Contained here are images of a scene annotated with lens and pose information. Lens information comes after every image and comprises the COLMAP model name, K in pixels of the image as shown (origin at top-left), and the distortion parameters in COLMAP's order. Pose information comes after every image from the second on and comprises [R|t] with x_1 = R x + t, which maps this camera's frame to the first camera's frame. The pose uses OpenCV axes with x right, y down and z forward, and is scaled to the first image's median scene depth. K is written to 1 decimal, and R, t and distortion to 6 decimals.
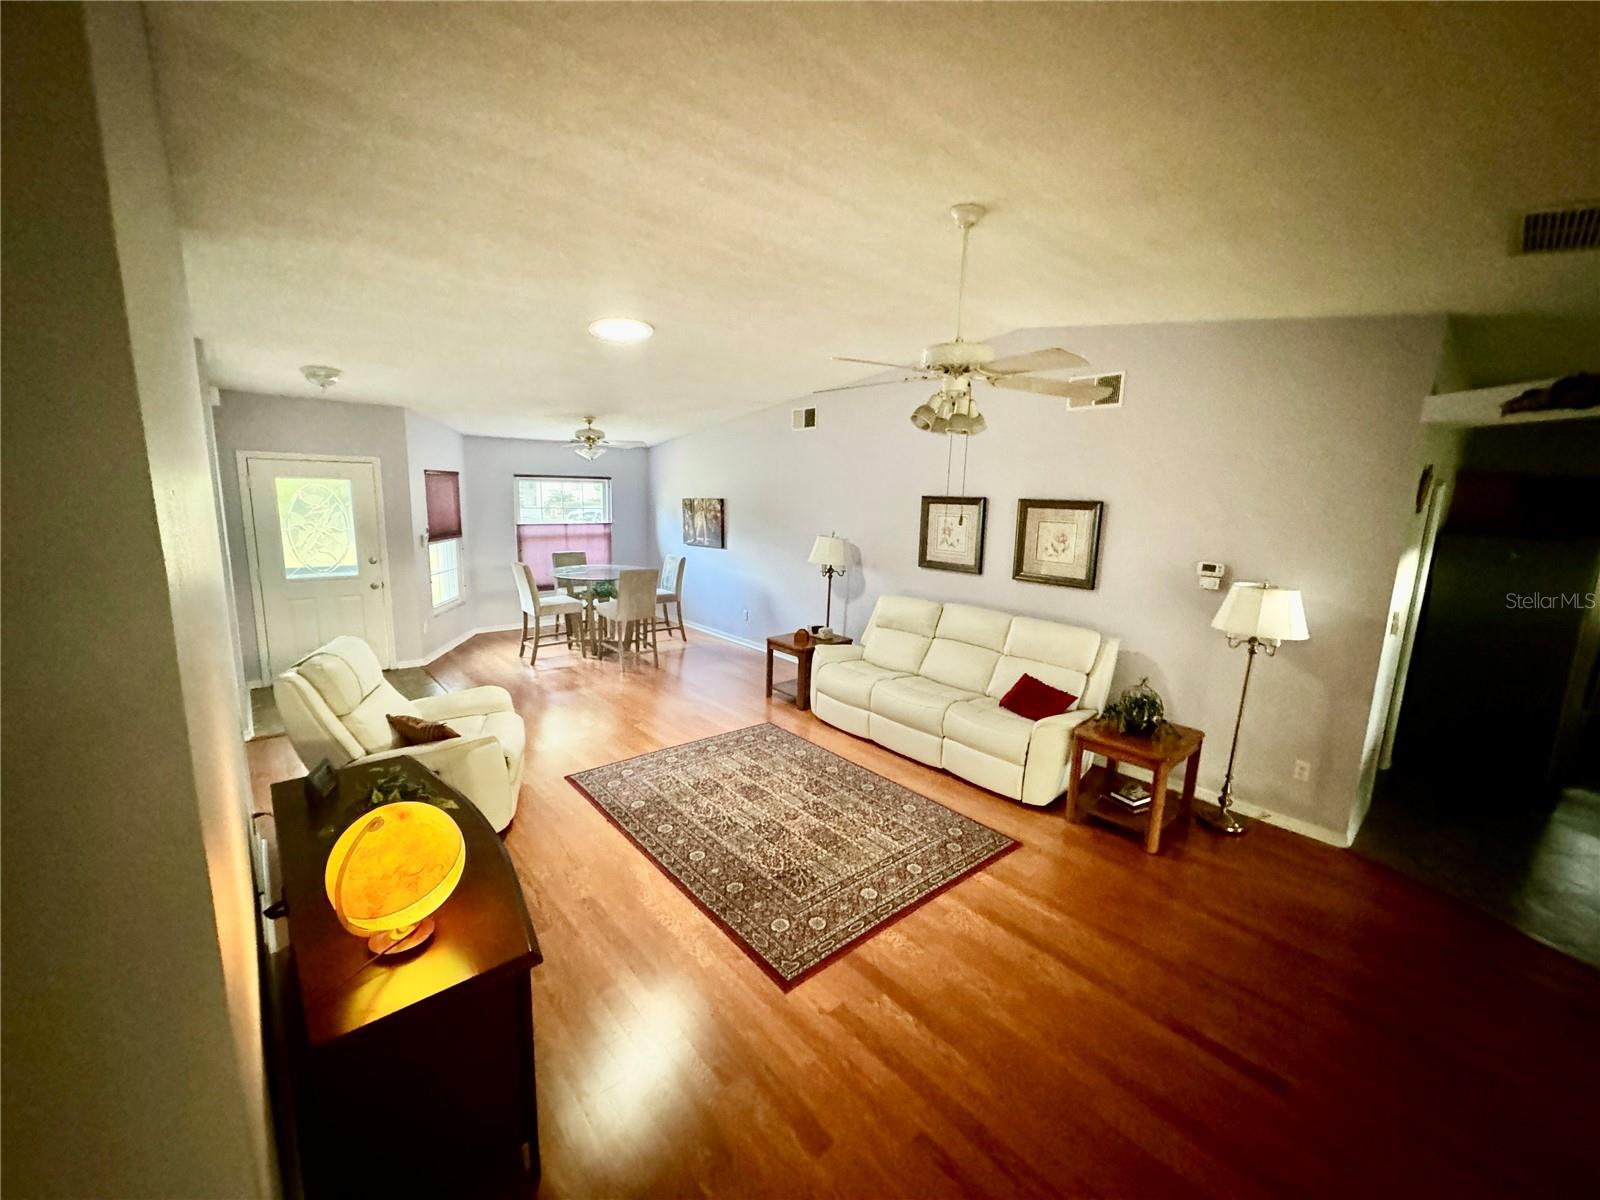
lens RADIAL K [[638.8, 0, 799.4], [0, 638.8, 600.6], [0, 0, 1]] dist [-0.000860, 0.000354]
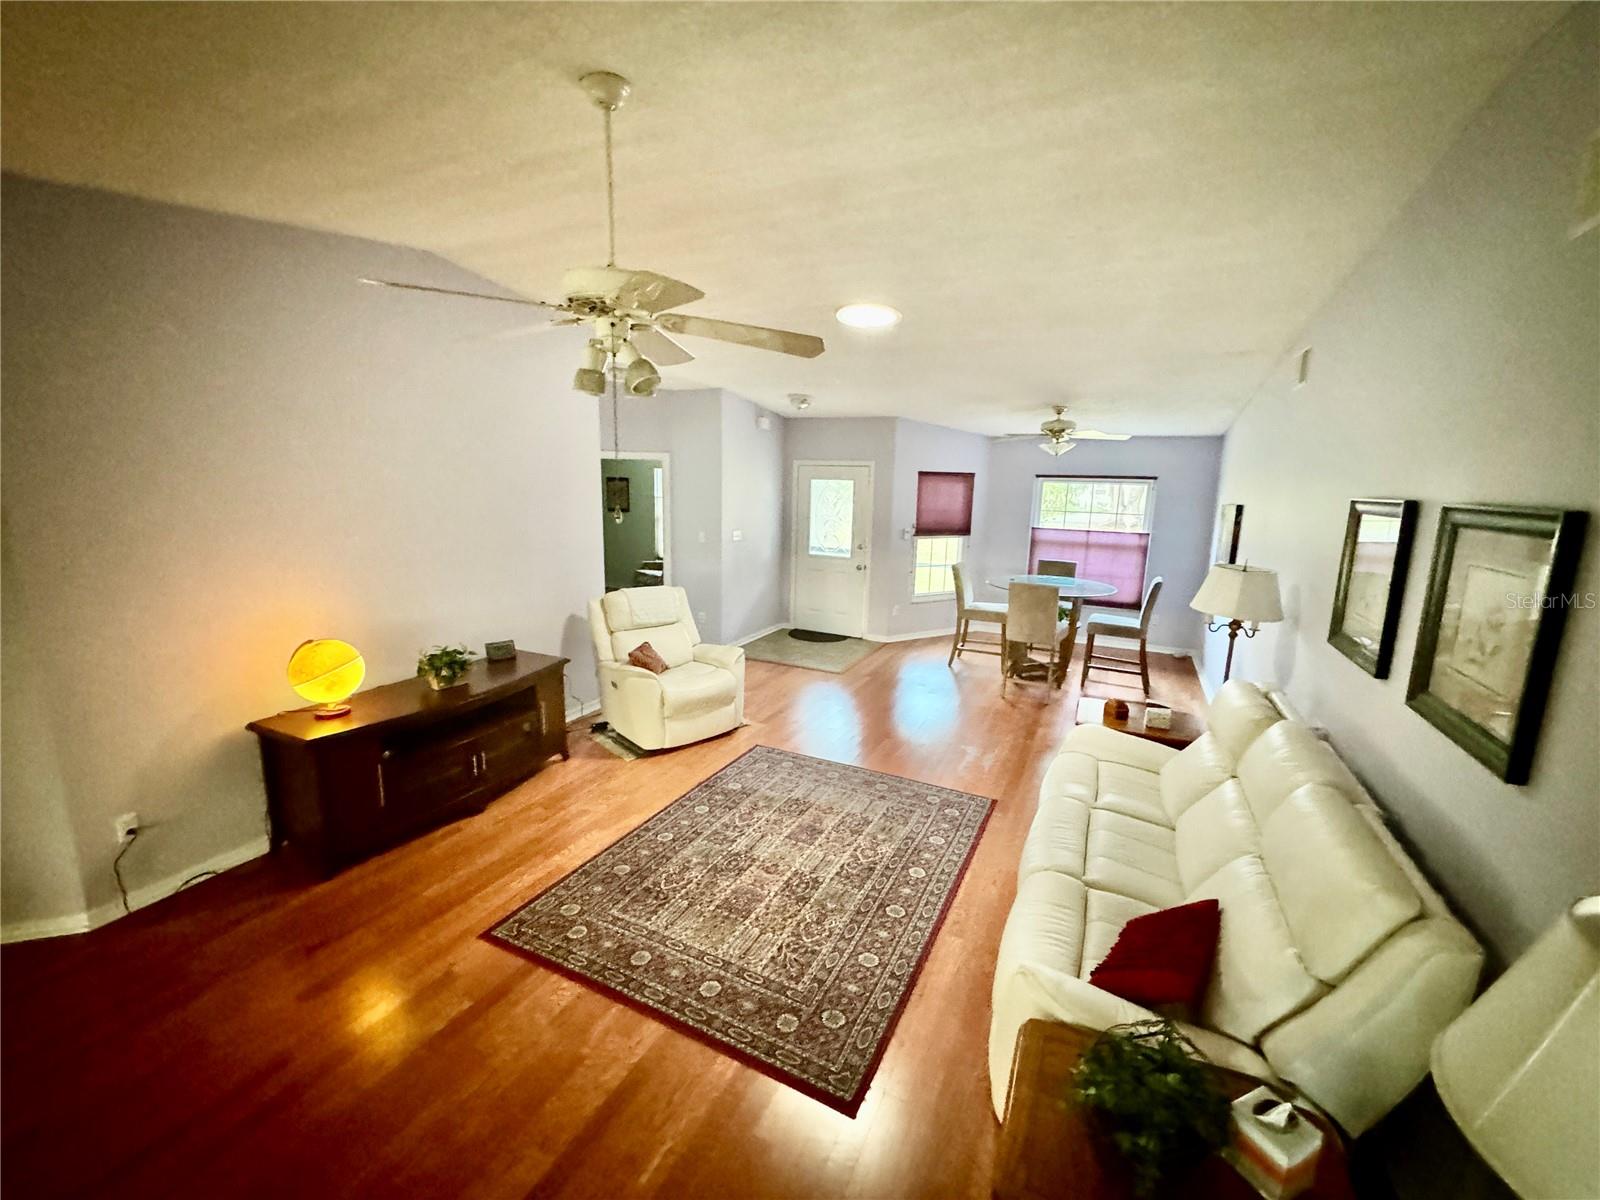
lens RADIAL K [[673.9, 0, 799.1], [0, 673.9, 594.9], [0, 0, 1]] dist [-0.000433, 0.000028]
pose [[0.381800, 0.141256, -0.913387, 0.620431], [-0.169439, 0.982201, 0.081071, -0.075639], [0.908581, 0.123810, 0.398939, 0.523388]]
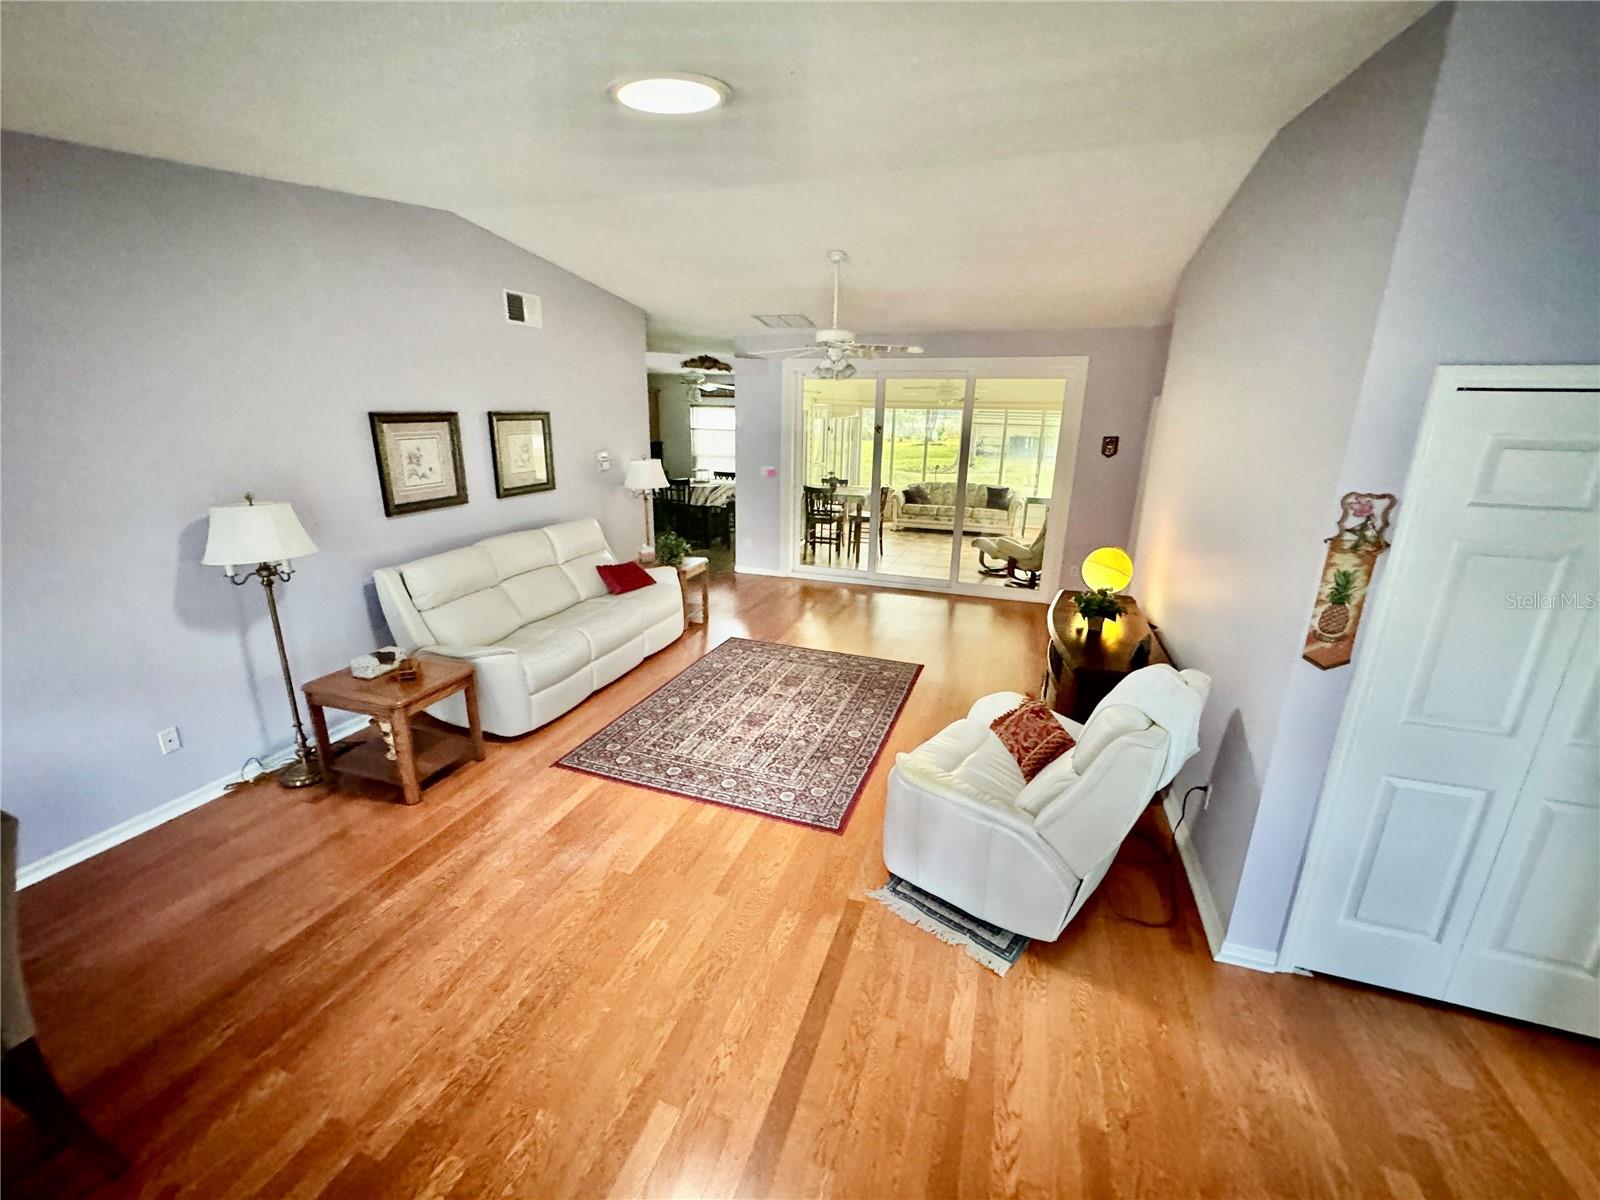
lens RADIAL K [[638.8, 0, 807.7], [0, 638.8, 596.4], [0, 0, 1]] dist [-0.000860, 0.000354]
pose [[-0.498564, -0.279123, 0.820685, -0.791293], [0.121980, 0.914731, 0.385212, -0.231518], [-0.858227, 0.292160, -0.422005, 1.149898]]
